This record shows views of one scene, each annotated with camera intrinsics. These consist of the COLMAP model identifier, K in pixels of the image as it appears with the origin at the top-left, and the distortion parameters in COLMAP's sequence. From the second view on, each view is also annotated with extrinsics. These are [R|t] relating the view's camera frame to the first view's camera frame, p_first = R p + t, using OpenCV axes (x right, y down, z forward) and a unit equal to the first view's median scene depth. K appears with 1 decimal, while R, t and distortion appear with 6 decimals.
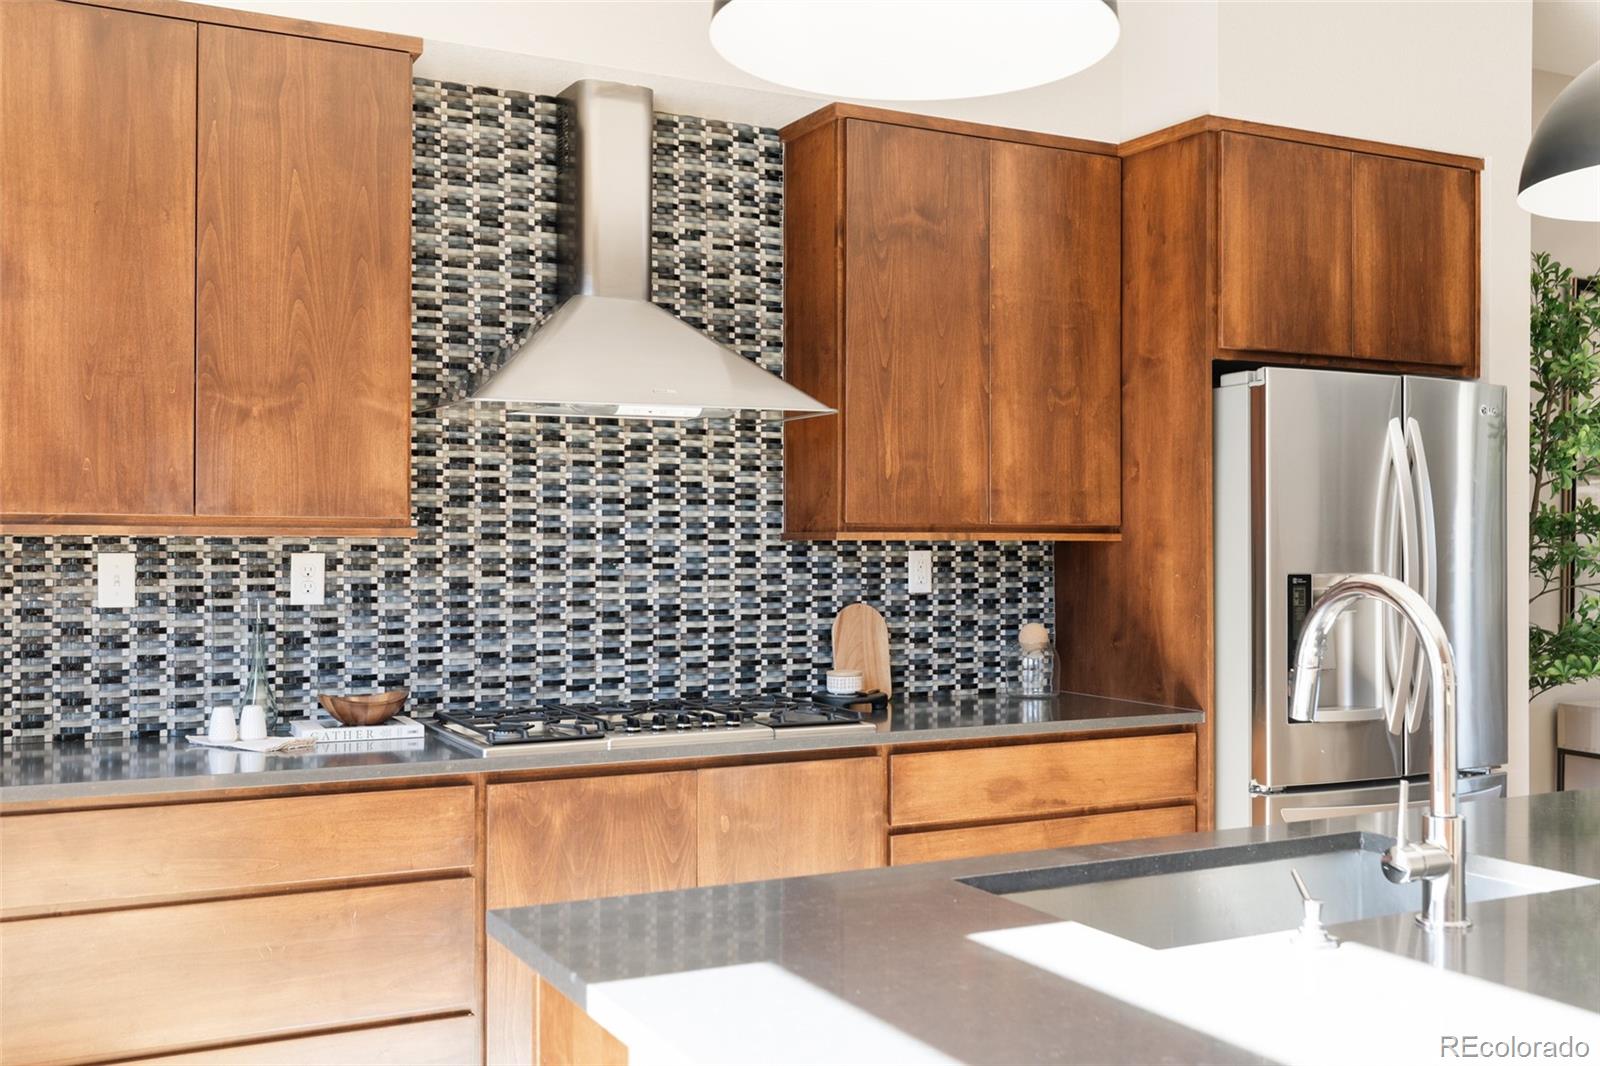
lens RADIAL K [[1569.3, 0, 813.5], [0, 1569.3, 545.6], [0, 0, 1]] dist [0.012838, 0.000000]
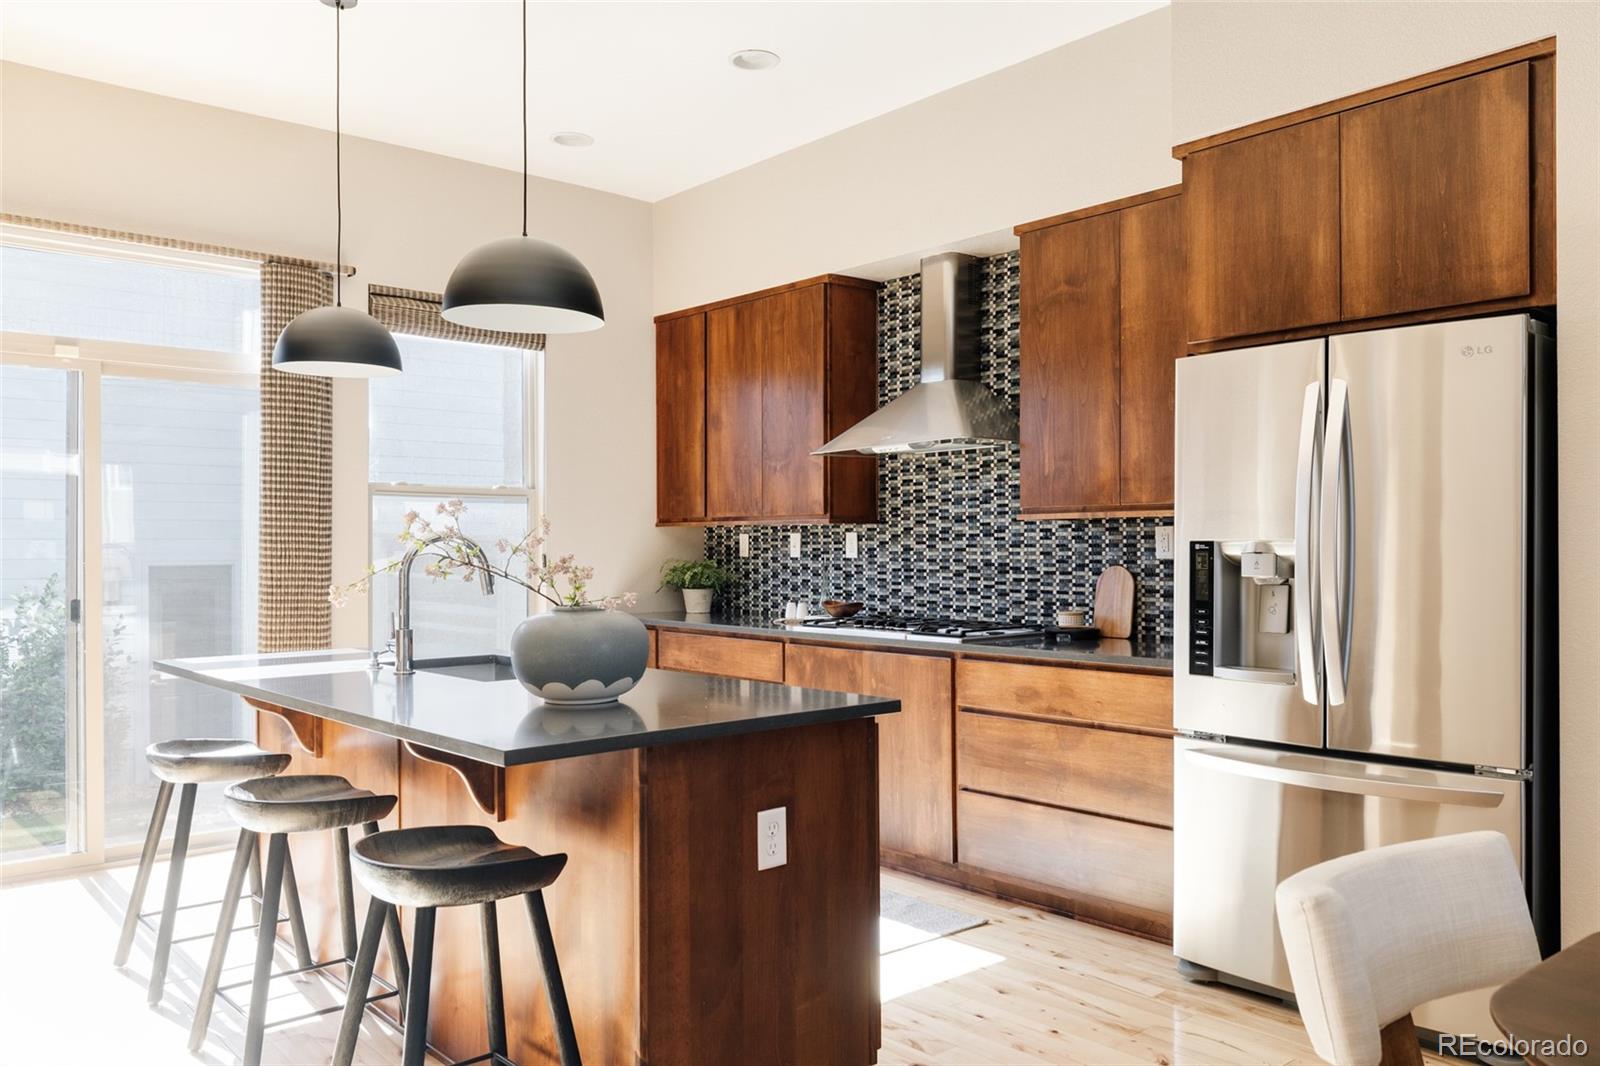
lens RADIAL K [[1210.4, 0, 797.8], [0, 1210.4, 540.2], [0, 0, 1]] dist [0.024742, -0.033831]
pose [[0.226721, -0.006564, -0.973938, 1.069145], [0.003065, 0.999977, -0.006026, 0.021877], [0.973955, -0.001619, 0.226736, 0.528323]]
